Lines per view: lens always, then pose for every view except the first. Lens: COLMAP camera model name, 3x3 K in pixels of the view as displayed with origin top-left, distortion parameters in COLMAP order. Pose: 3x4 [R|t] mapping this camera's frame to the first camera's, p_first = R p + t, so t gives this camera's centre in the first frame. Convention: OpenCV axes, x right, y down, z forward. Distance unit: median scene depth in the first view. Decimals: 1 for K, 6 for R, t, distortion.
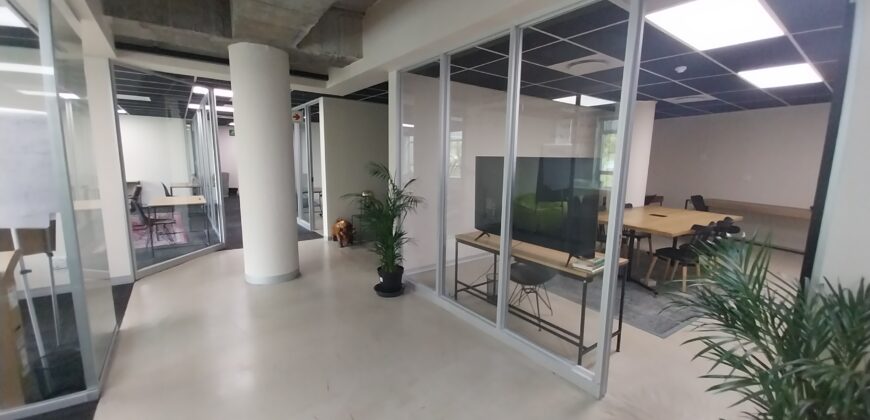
lens RADIAL K [[337.0, 0, 438.6], [0, 337.0, 209.1], [0, 0, 1]] dist [0.023935, -0.017017]
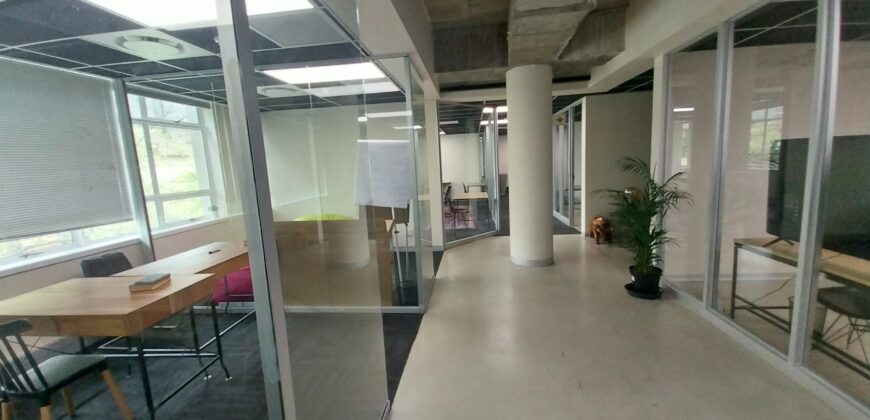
lens RADIAL K [[337.0, 0, 438.6], [0, 337.0, 209.1], [0, 0, 1]] dist [0.023935, -0.017017]
pose [[0.727461, 0.038842, -0.685048, 0.074762], [-0.037705, 0.999151, 0.016612, 0.015517], [0.685112, 0.013745, 0.728308, -0.075988]]
